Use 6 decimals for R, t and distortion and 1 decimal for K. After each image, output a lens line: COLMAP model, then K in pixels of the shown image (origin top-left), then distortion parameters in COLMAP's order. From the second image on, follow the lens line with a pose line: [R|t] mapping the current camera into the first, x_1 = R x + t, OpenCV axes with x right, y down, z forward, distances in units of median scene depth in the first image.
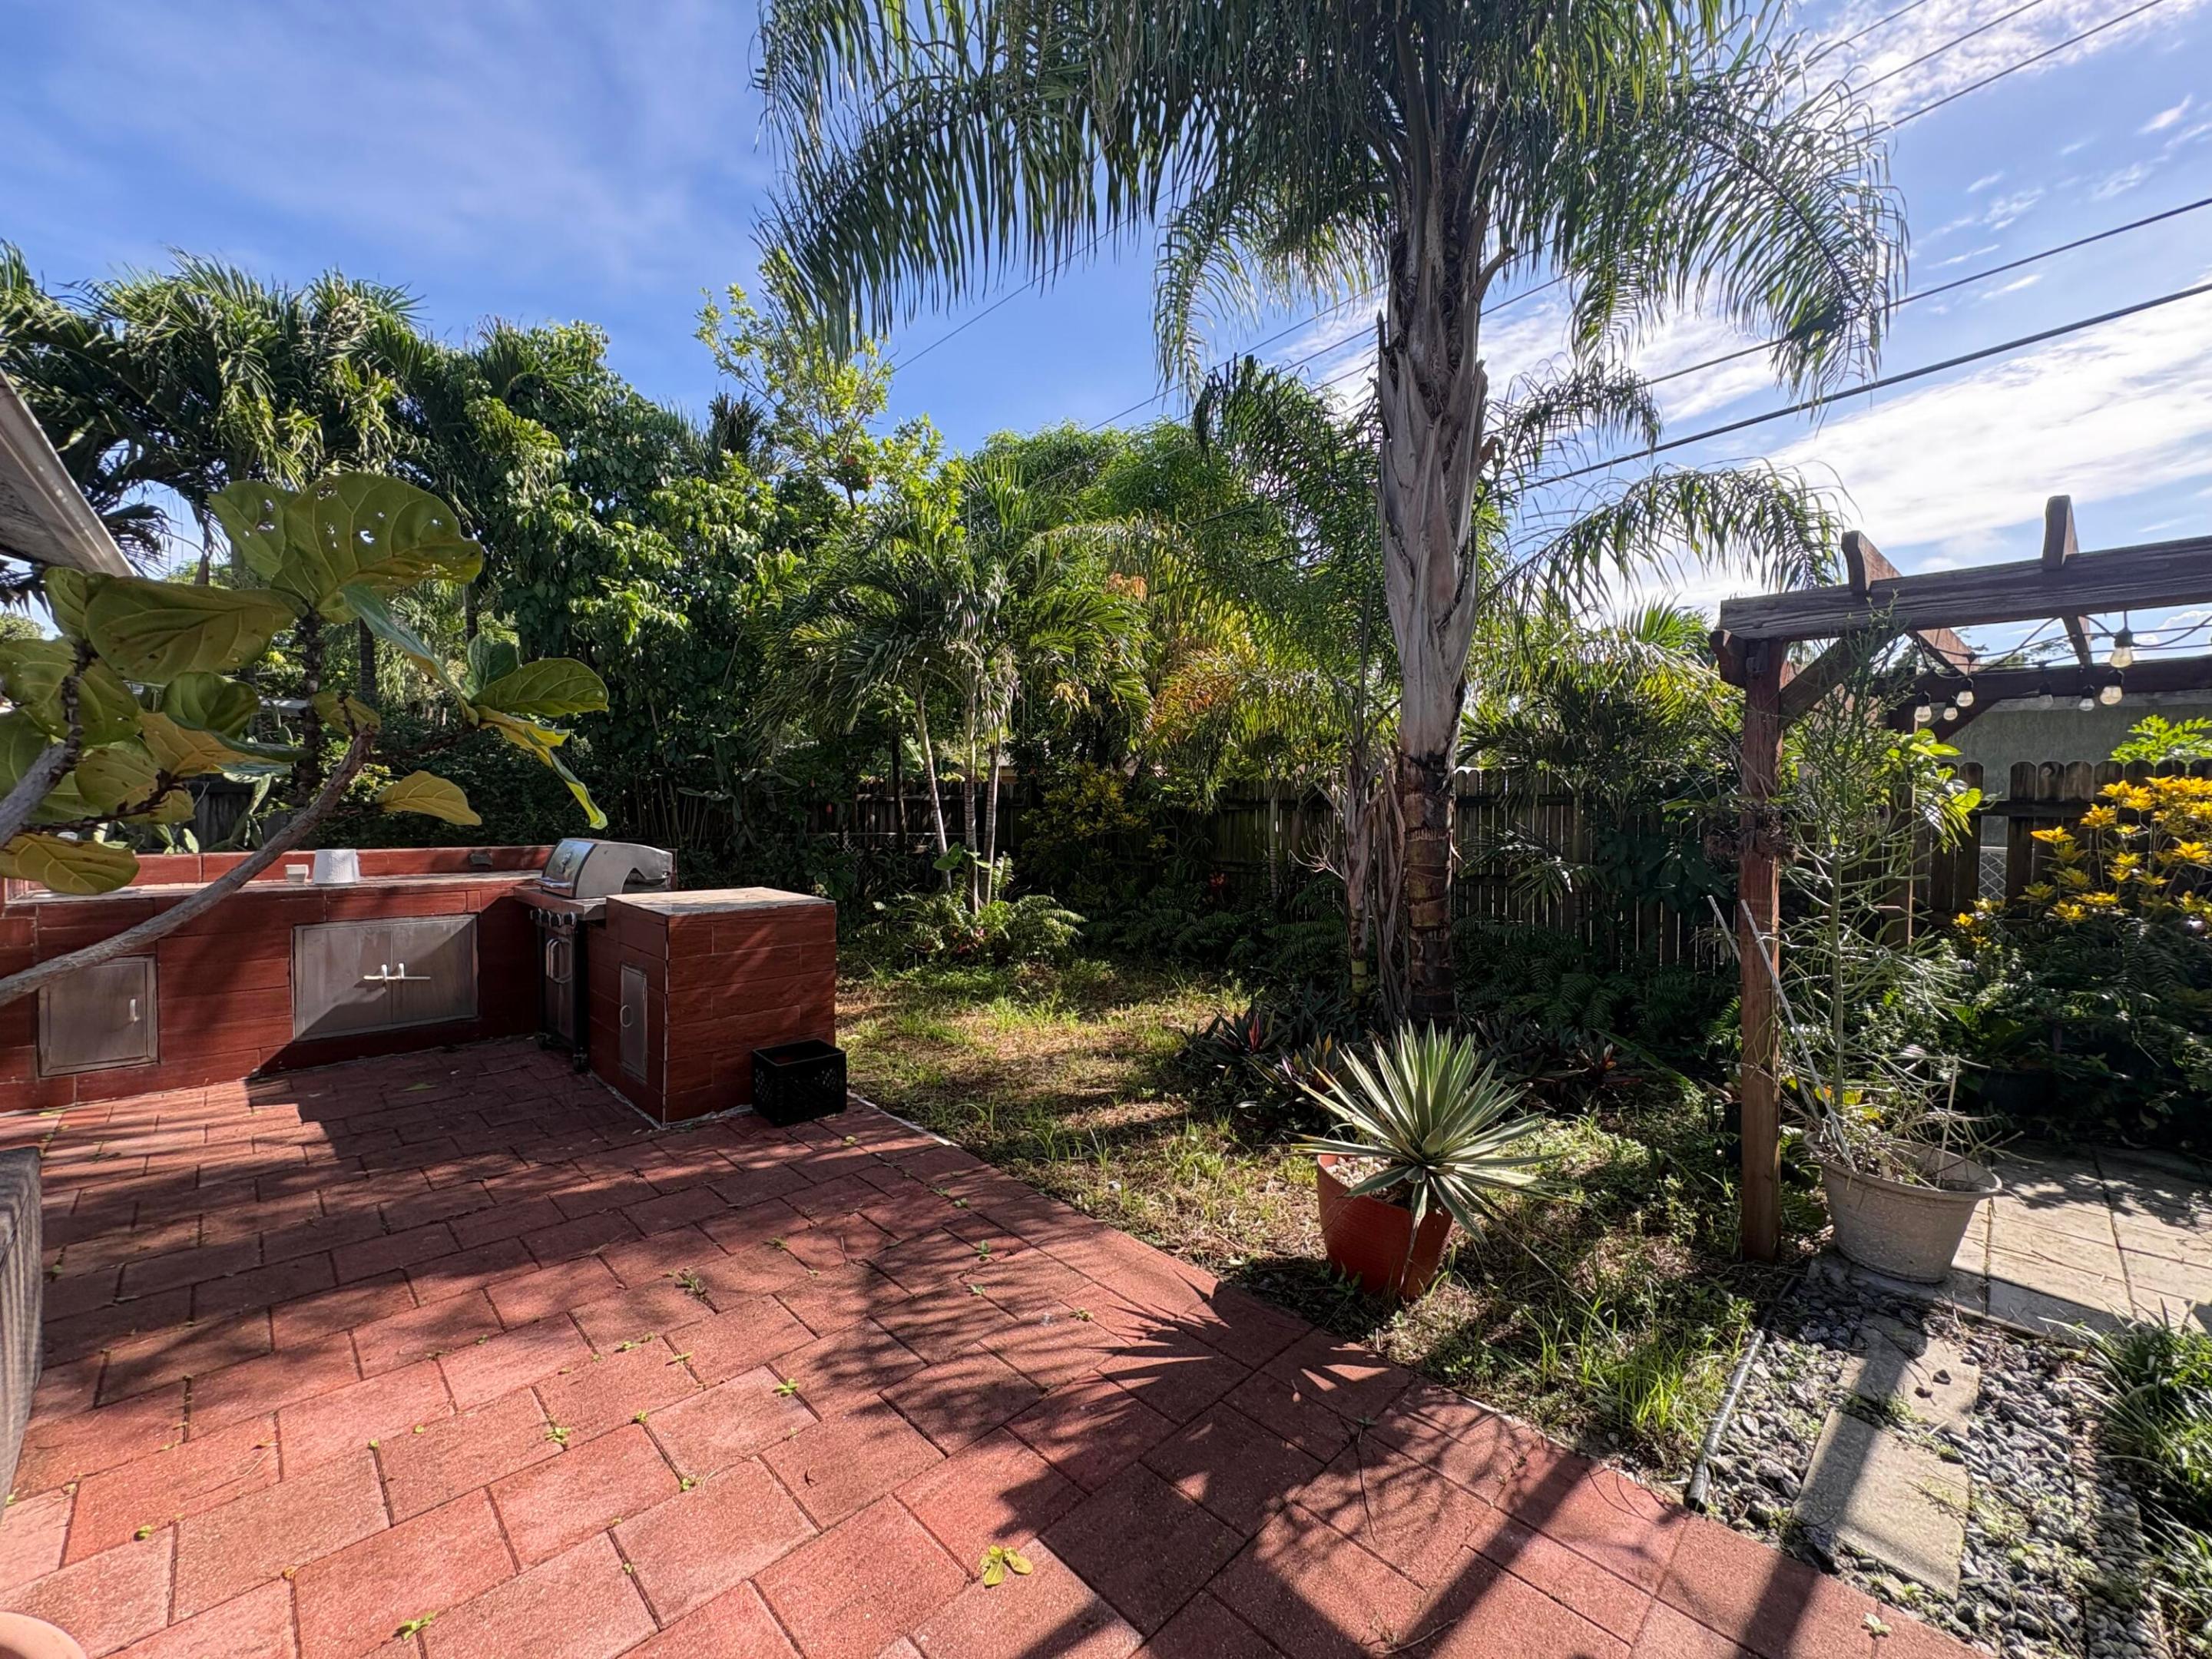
lens RADIAL K [[892.5, 0, 1112.9], [0, 892.5, 833.3], [0, 0, 1]] dist [0.000172, 0.000652]
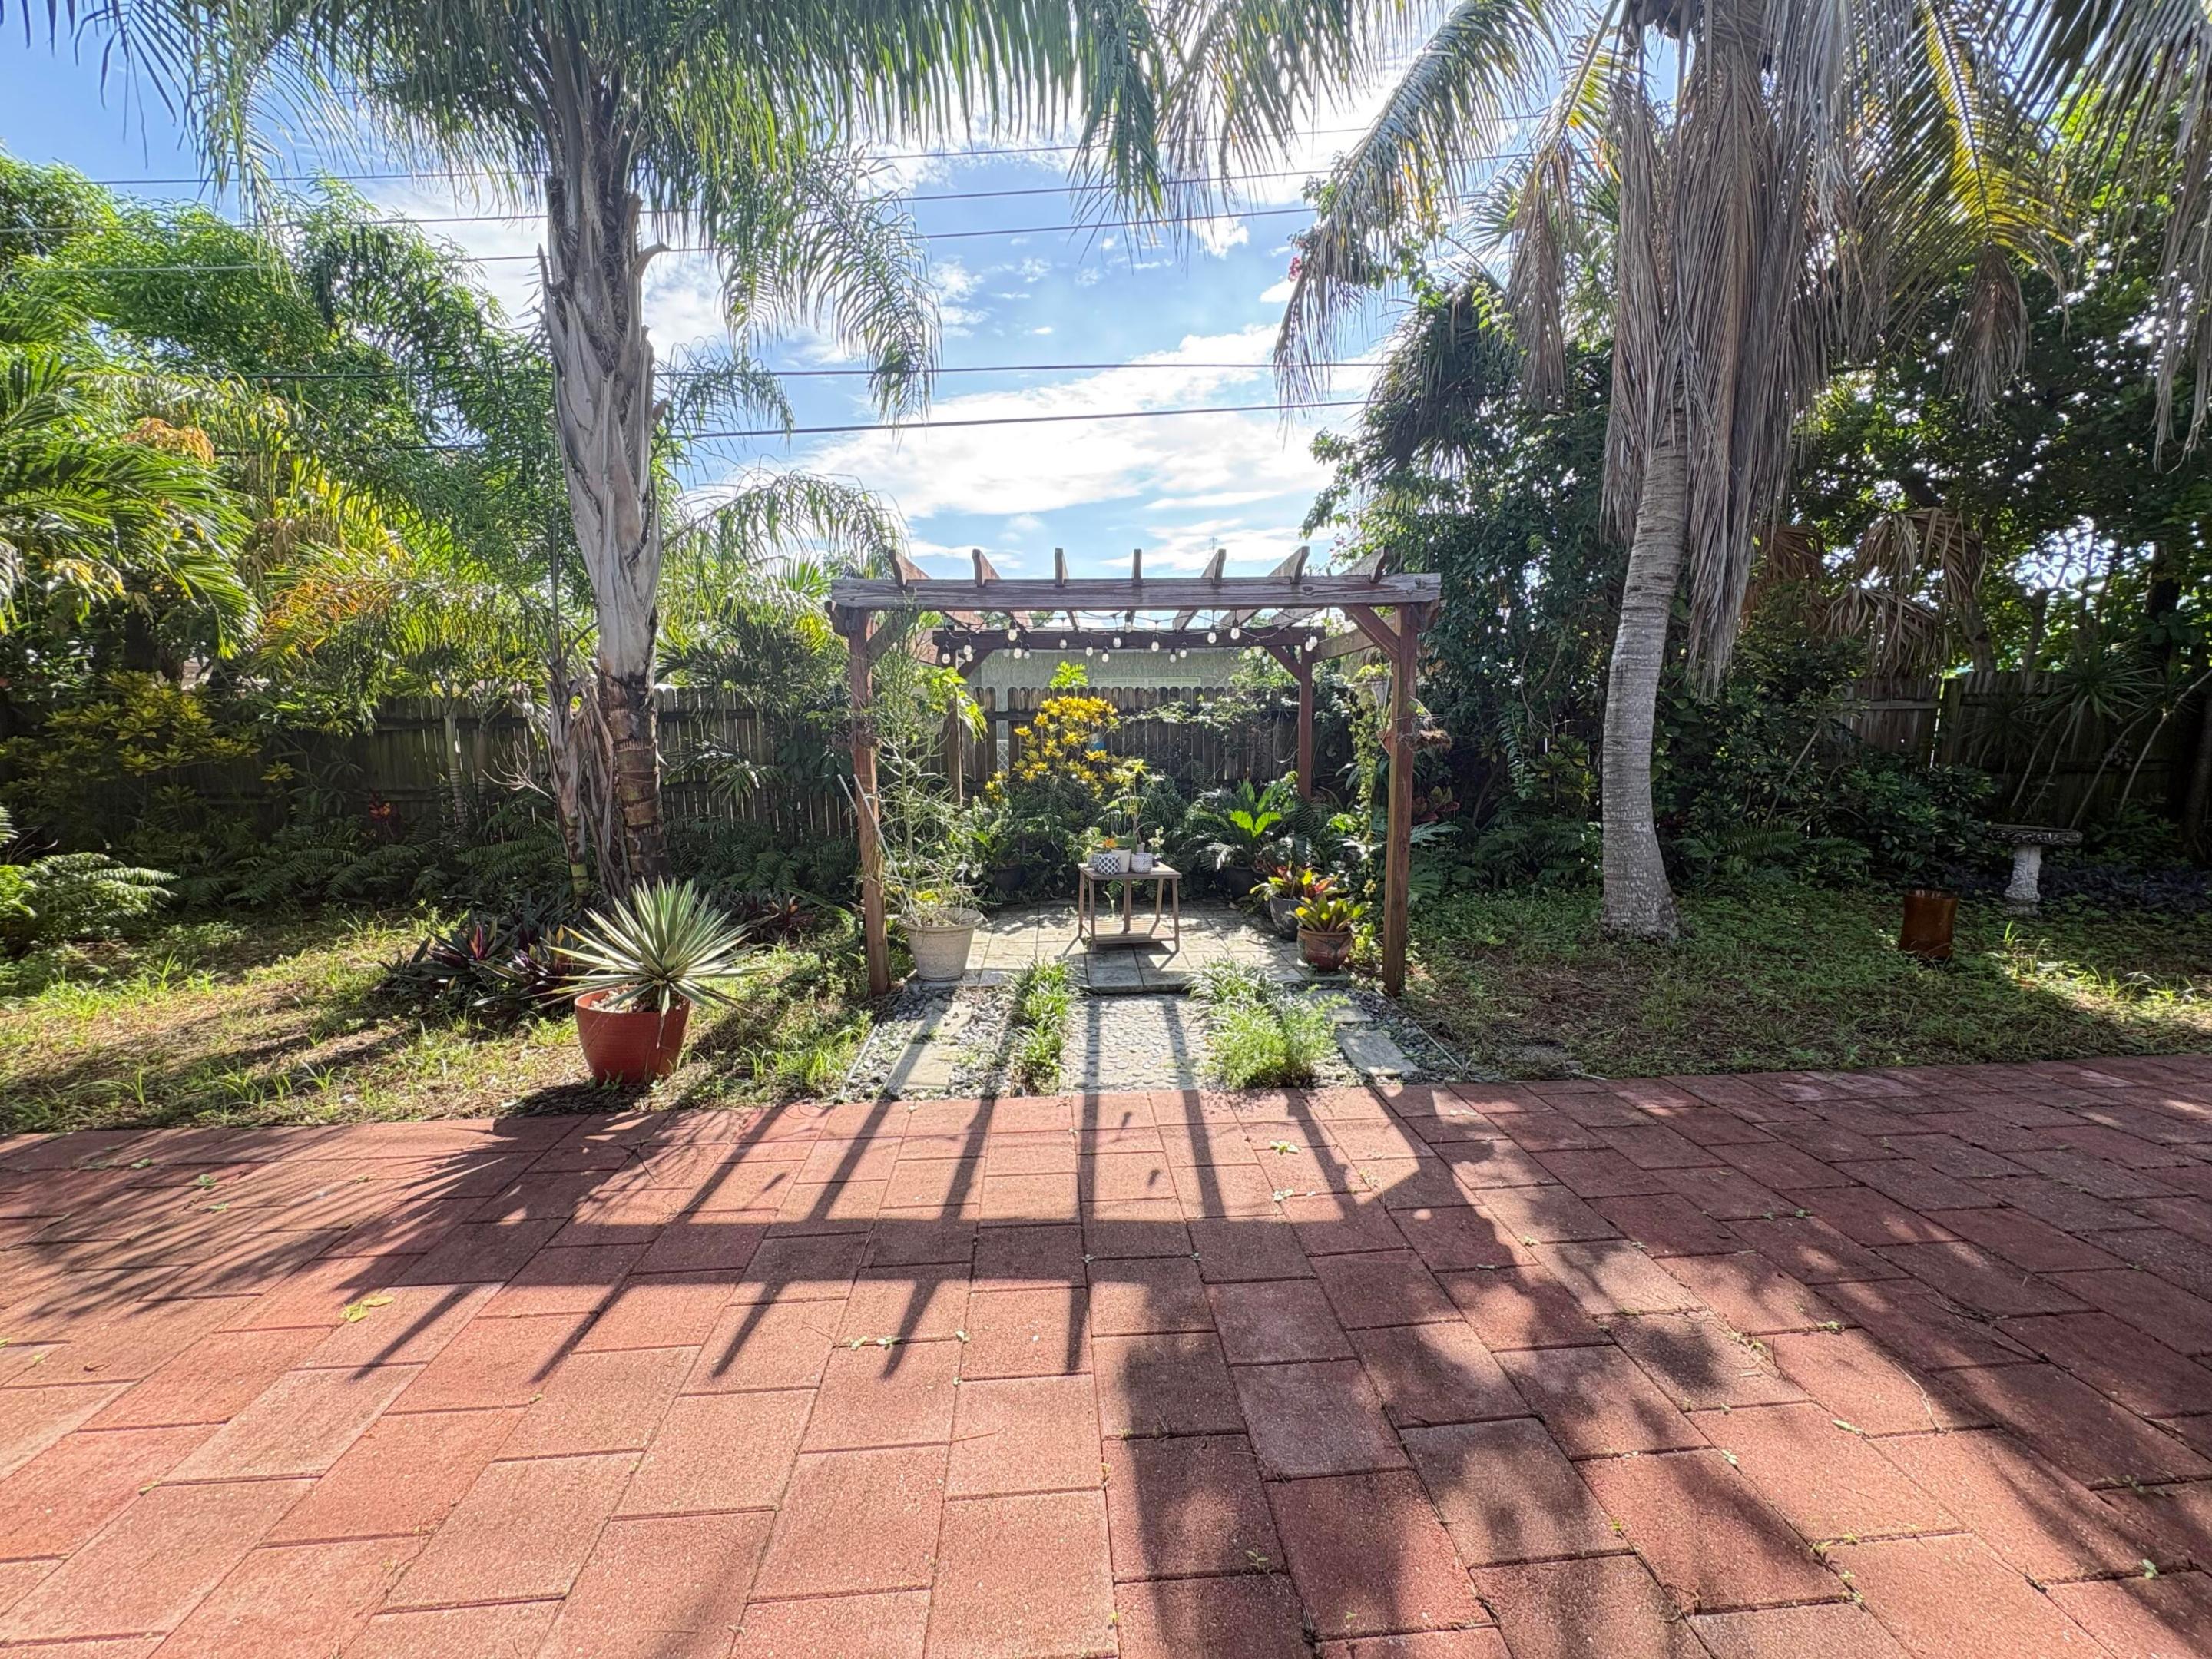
lens RADIAL K [[892.5, 0, 1096.6], [0, 892.5, 822.2], [0, 0, 1]] dist [0.000172, 0.000652]
pose [[0.674409, -0.100715, 0.731457, -0.098953], [0.041349, 0.994250, 0.098775, 0.011198], [-0.737200, -0.036370, 0.674695, -0.221835]]
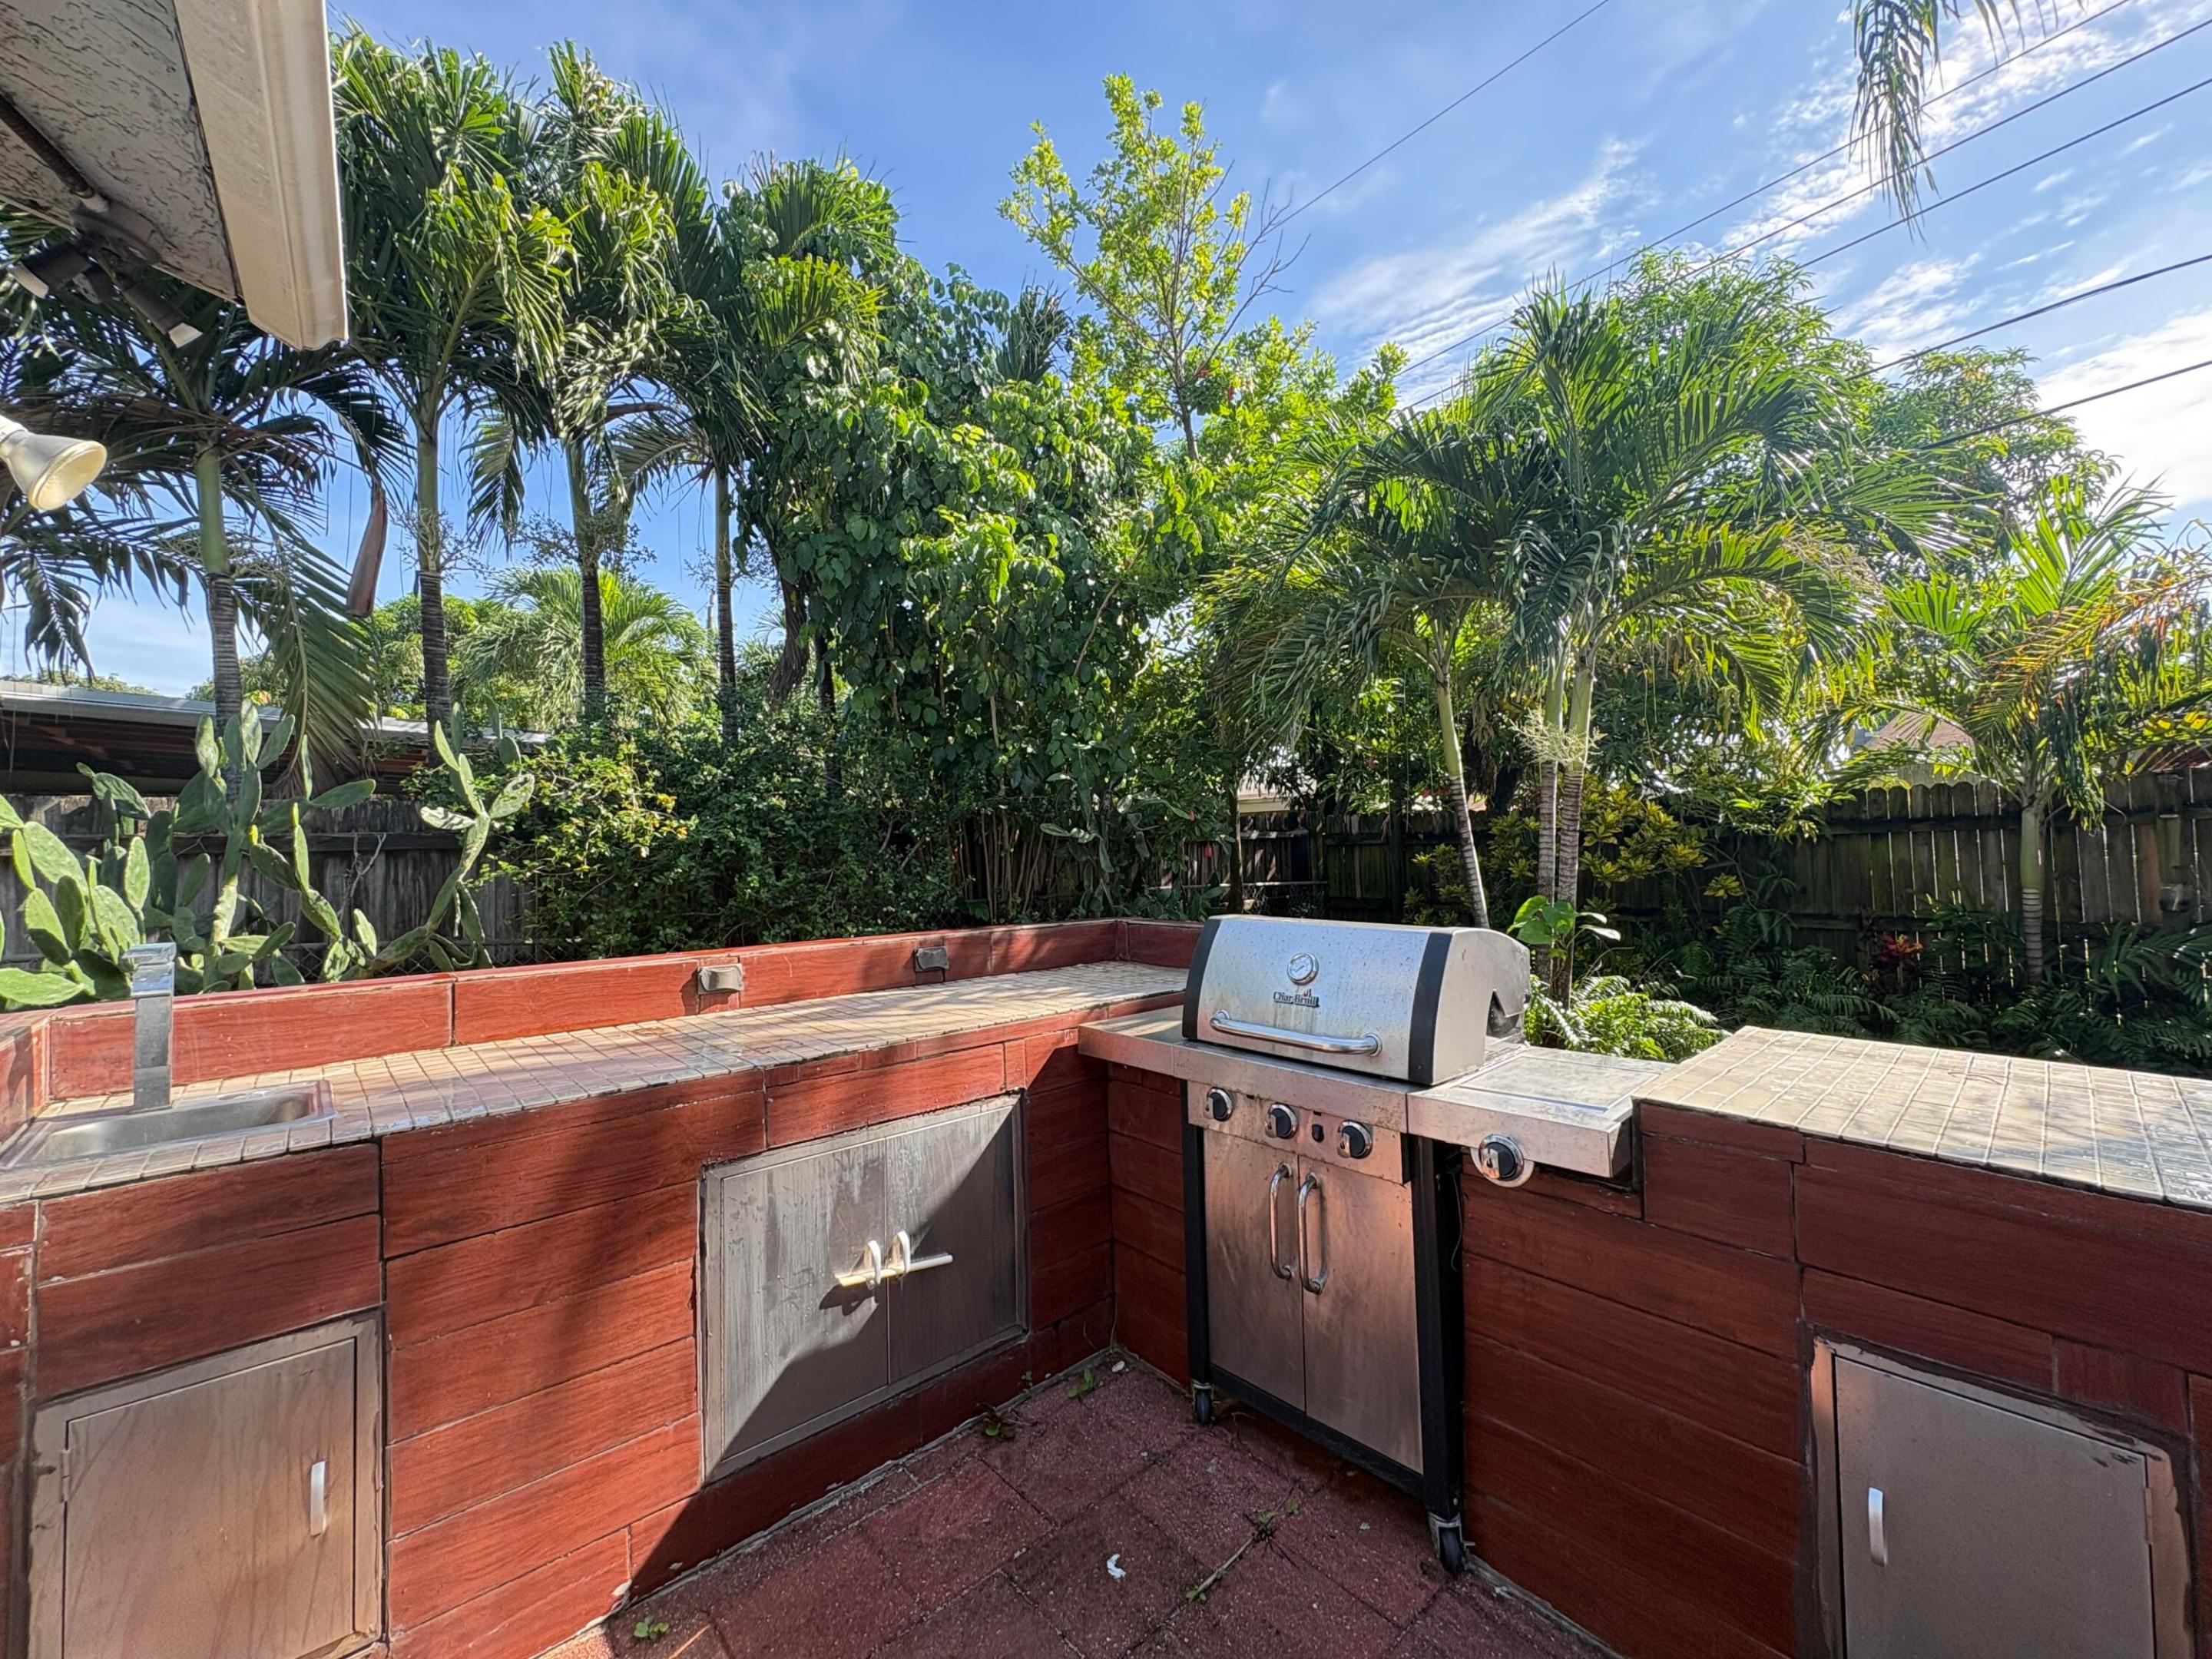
lens RADIAL K [[892.5, 0, 1105.0], [0, 892.5, 834.3], [0, 0, 1]] dist [0.000172, 0.000652]
pose [[0.997378, -0.031576, -0.065116, -0.678325], [0.028083, 0.998153, -0.053878, -0.012288], [0.066697, 0.051908, 0.996422, 0.591953]]
